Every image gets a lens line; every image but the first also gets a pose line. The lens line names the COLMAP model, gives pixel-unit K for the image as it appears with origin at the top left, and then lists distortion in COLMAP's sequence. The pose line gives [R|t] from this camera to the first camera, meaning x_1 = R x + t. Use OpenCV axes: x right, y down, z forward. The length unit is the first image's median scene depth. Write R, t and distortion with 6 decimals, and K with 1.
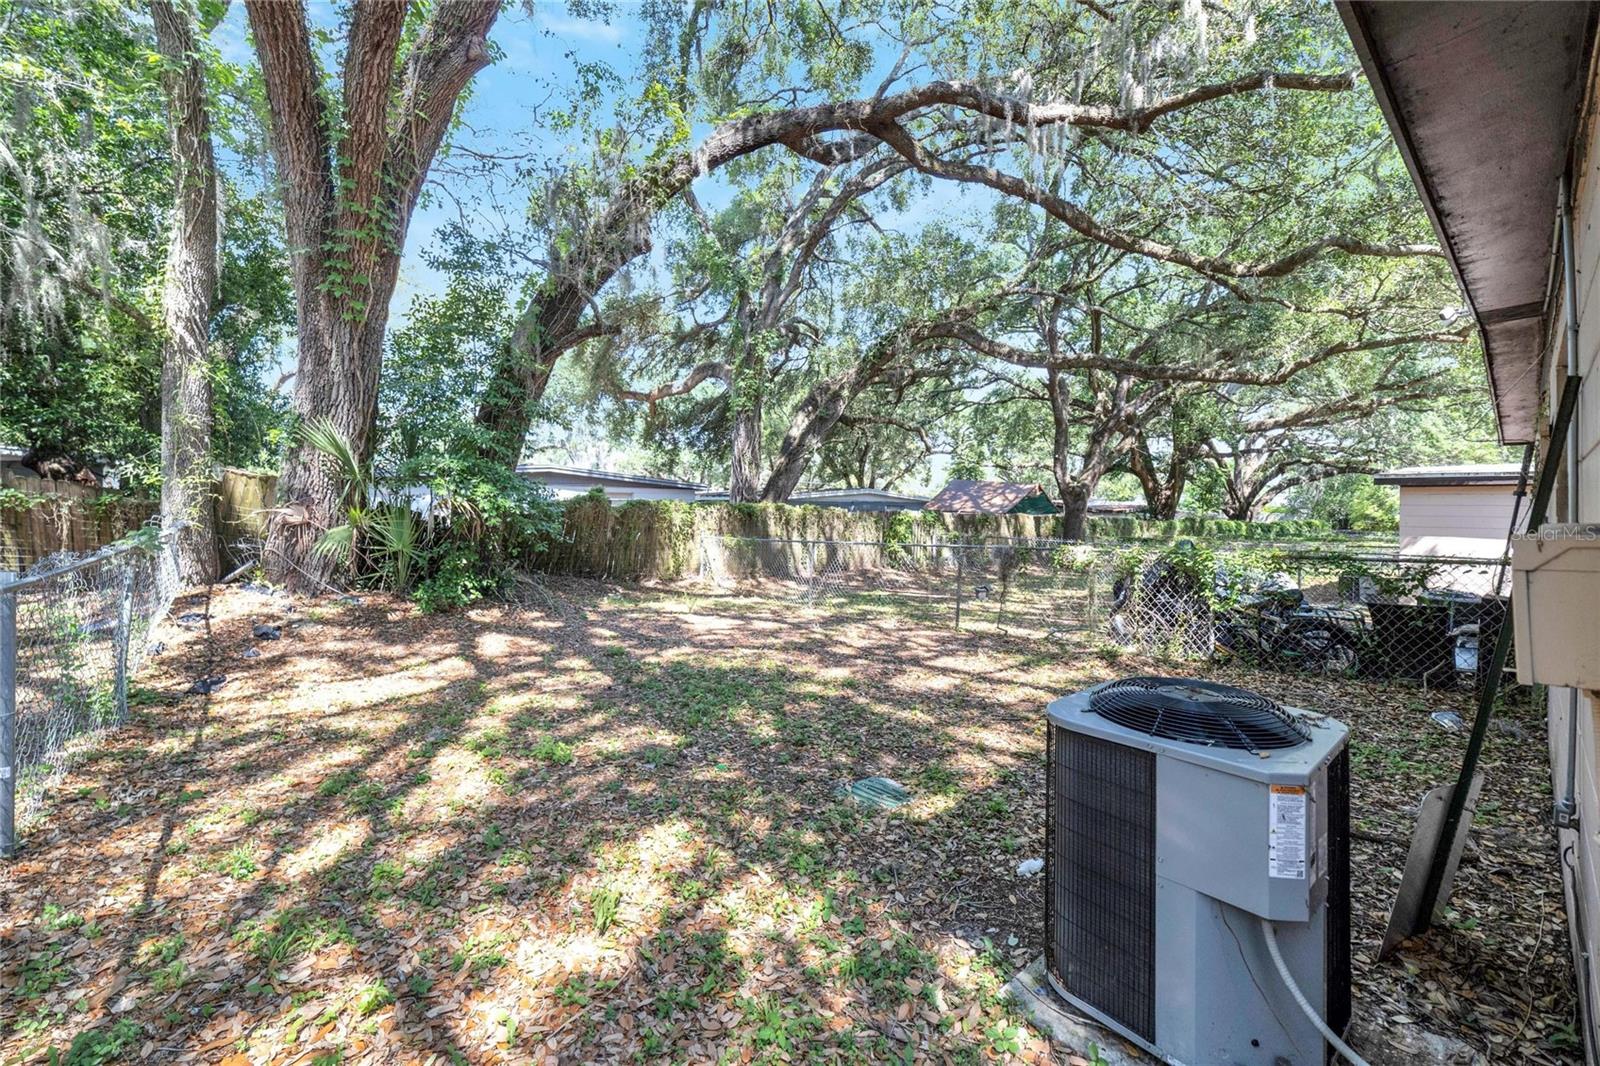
lens RADIAL K [[624.0, 0, 799.2], [0, 624.0, 523.2], [0, 0, 1]] dist [-0.008364, 0.003814]
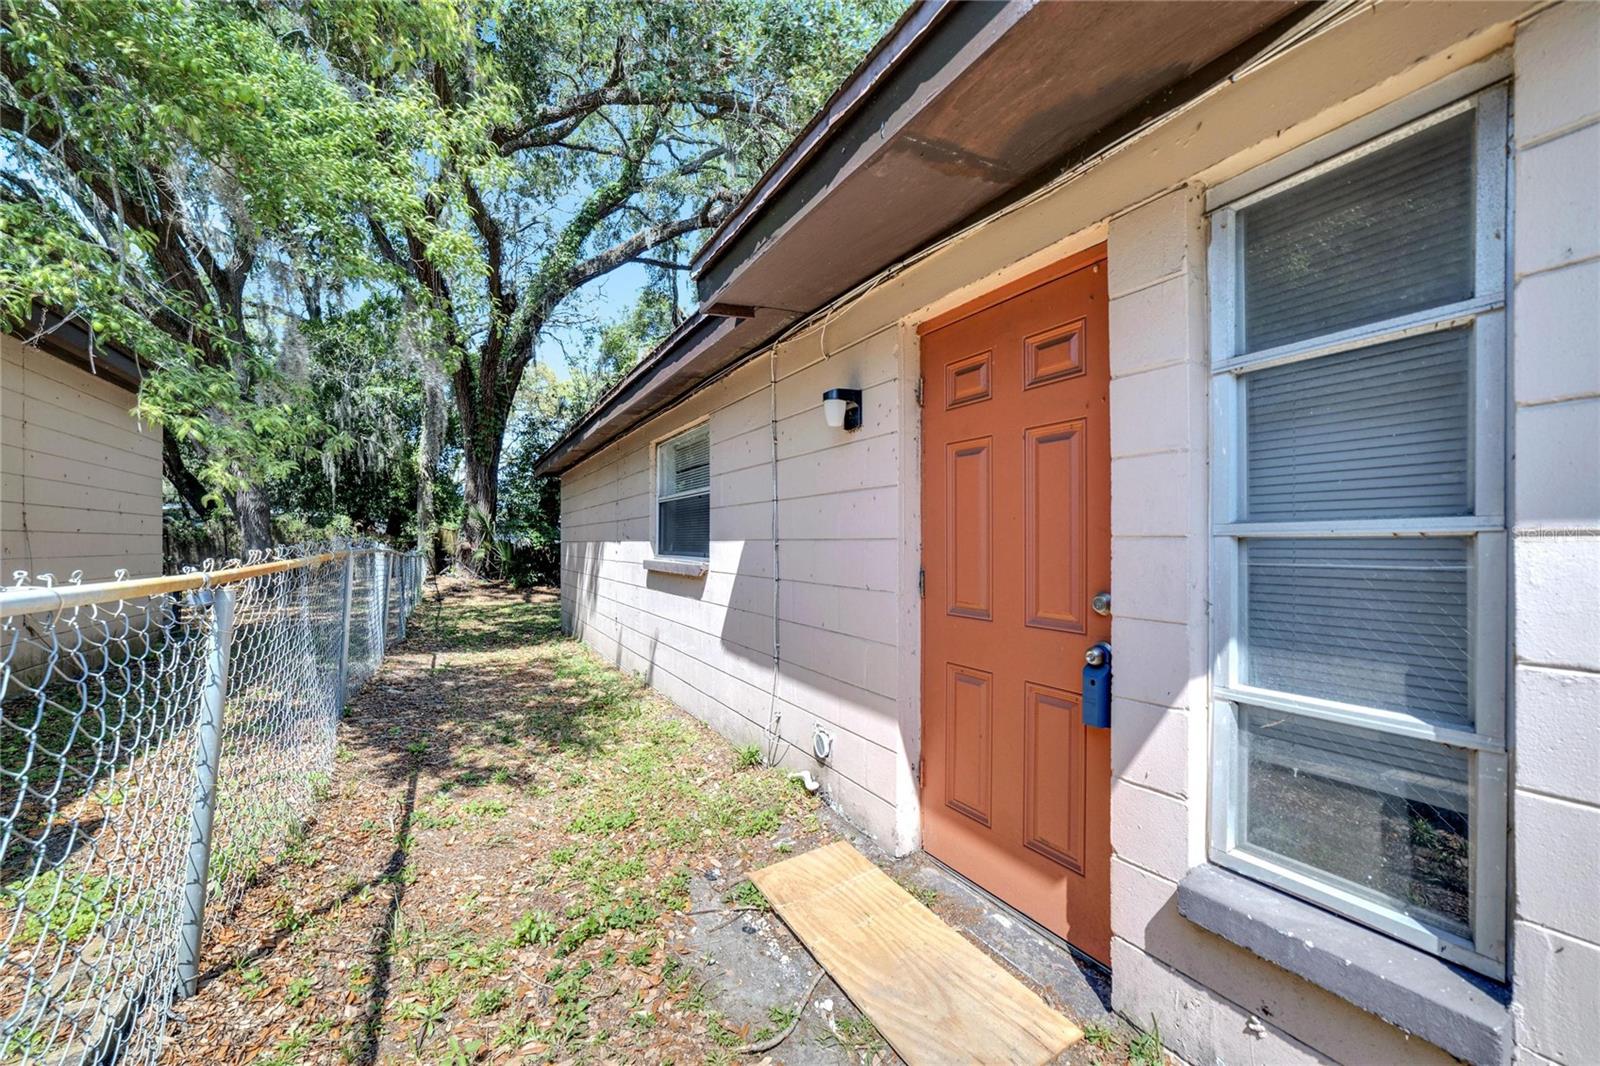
lens RADIAL K [[624.0, 0, 799.7], [0, 624.0, 538.1], [0, 0, 1]] dist [-0.008364, 0.003814]
pose [[0.979772, -0.011565, -0.199784, 0.915450], [0.010669, 0.999928, -0.005560, -0.015183], [0.199834, 0.003316, 0.979824, -1.076962]]
